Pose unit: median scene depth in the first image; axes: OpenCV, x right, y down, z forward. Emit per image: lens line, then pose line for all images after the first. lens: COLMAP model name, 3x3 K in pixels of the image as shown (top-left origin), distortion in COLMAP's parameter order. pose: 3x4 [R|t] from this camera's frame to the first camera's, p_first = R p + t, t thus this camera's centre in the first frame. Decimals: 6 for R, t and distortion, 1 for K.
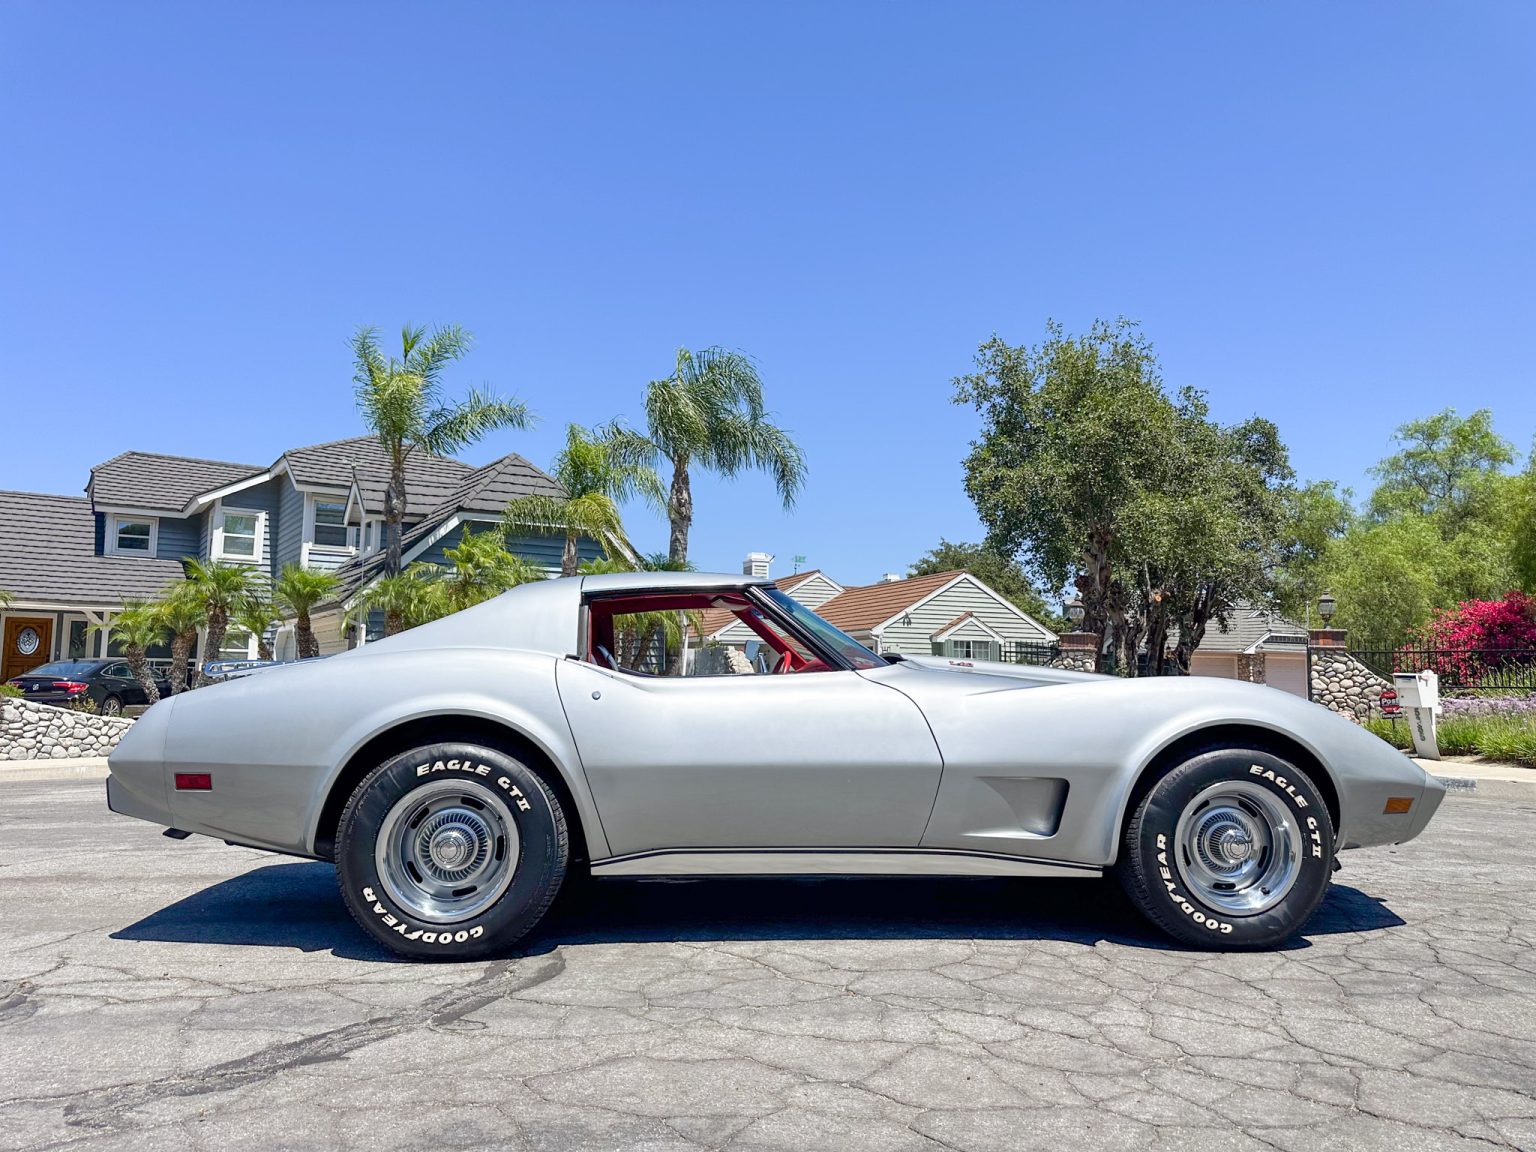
lens RADIAL K [[1098.0, 0, 775.2], [0, 1098.0, 615.2], [0, 0, 1]] dist [-0.004636, -0.002315]
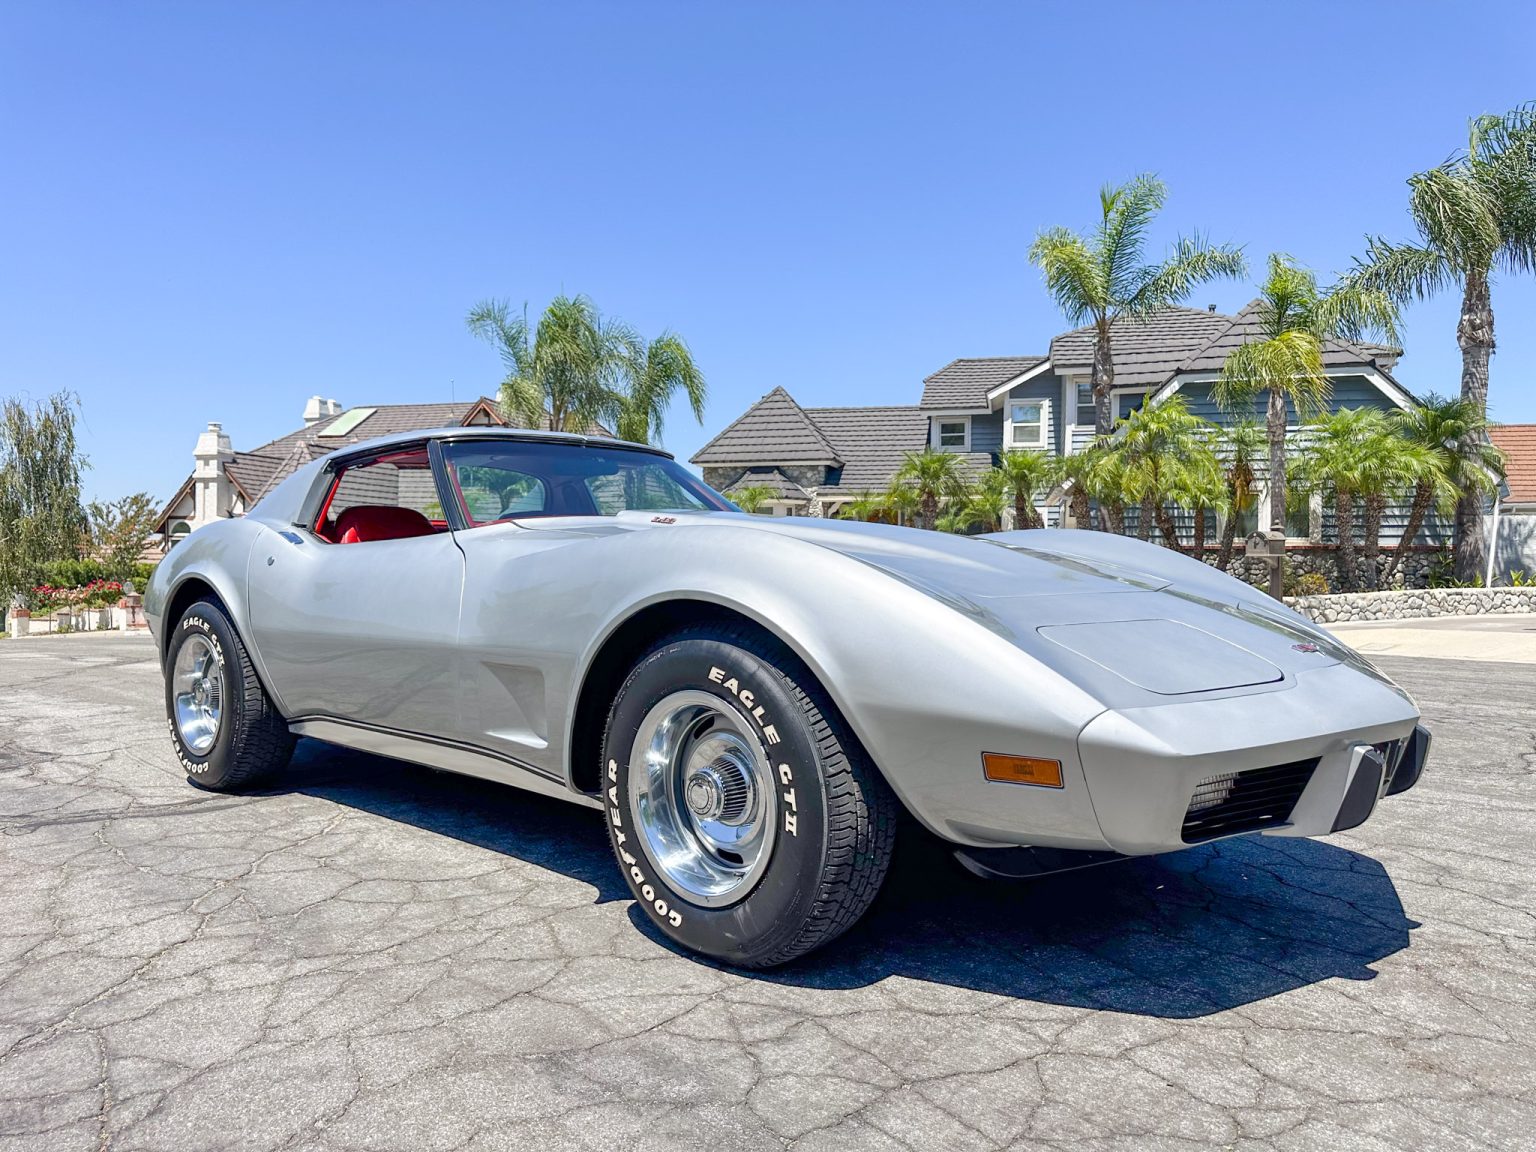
lens RADIAL K [[1105.0, 0, 768.0], [0, 1105.0, 576.0], [0, 0, 1]] dist [0.002873, -0.021213]
pose [[0.678551, 0.000354, -0.734554, 0.153167], [0.052389, 0.997430, 0.048875, 0.009845], [0.732683, -0.071647, 0.676788, 0.103383]]
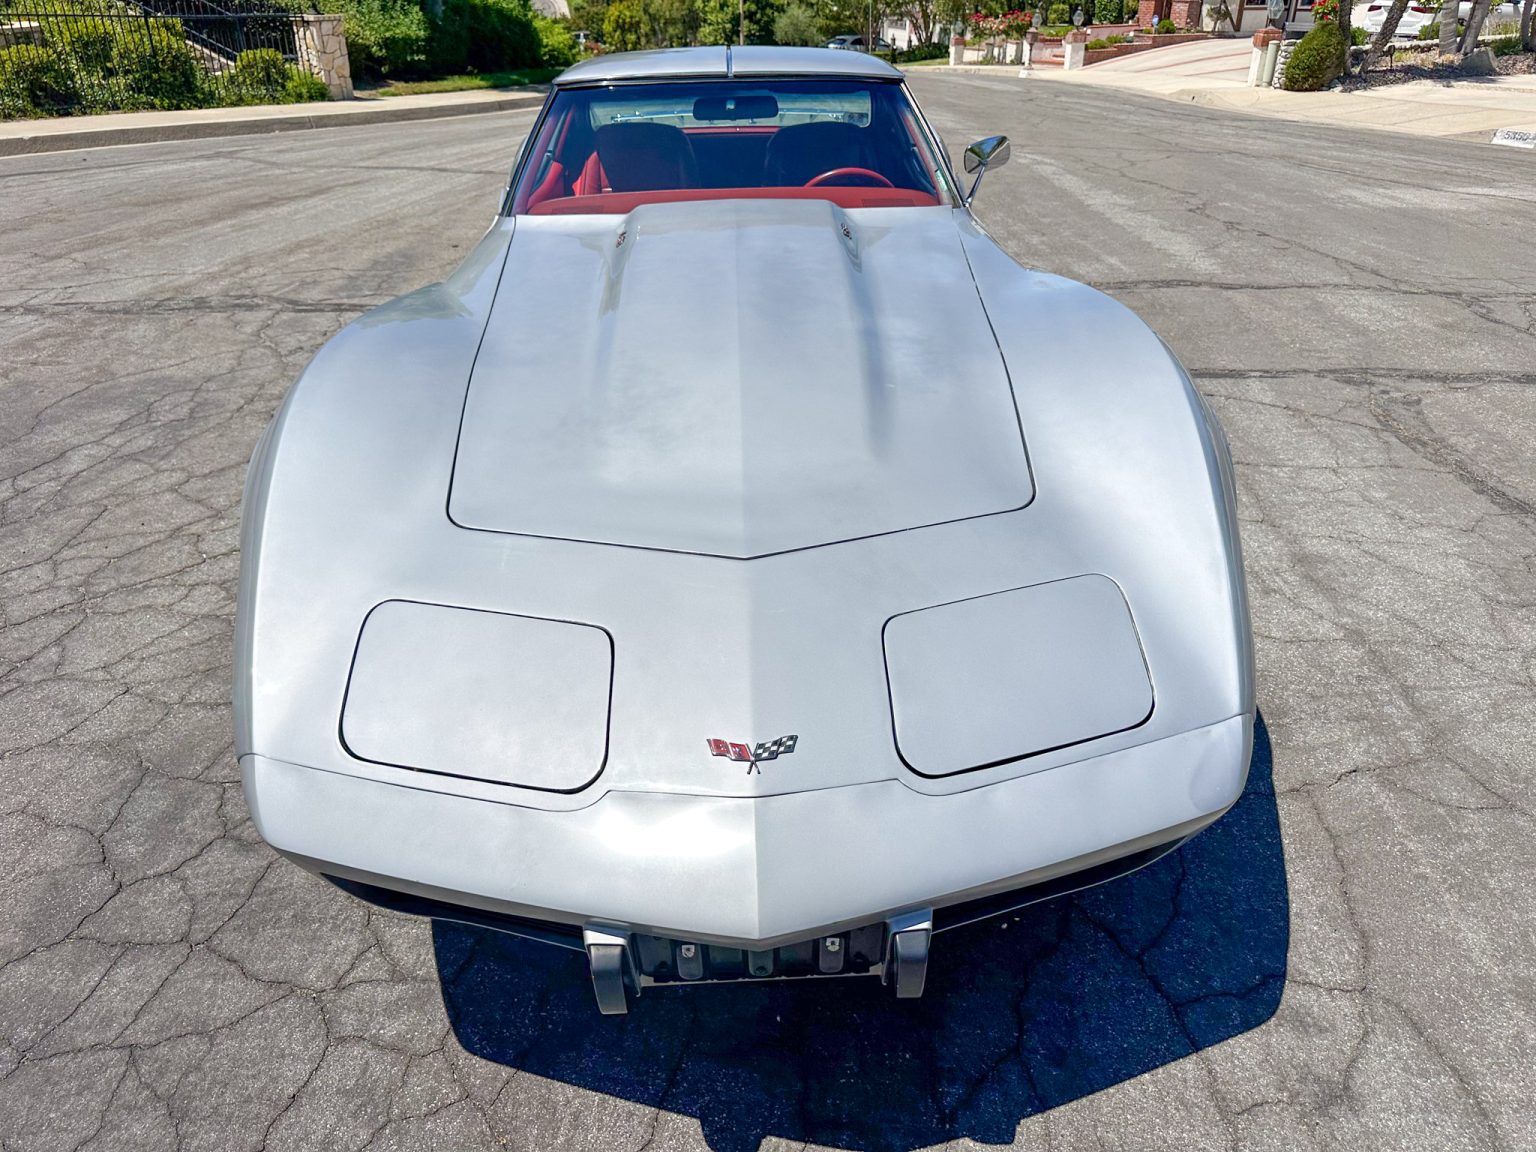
lens RADIAL K [[1087.4, 0, 770.5], [0, 1087.4, 593.6], [0, 0, 1]] dist [-0.017262, 0.007073]
pose [[-0.052943, 0.492952, -0.868444, 0.161615], [0.061795, 0.869615, 0.489849, -0.013915], [0.996684, -0.027732, -0.076502, 0.211242]]
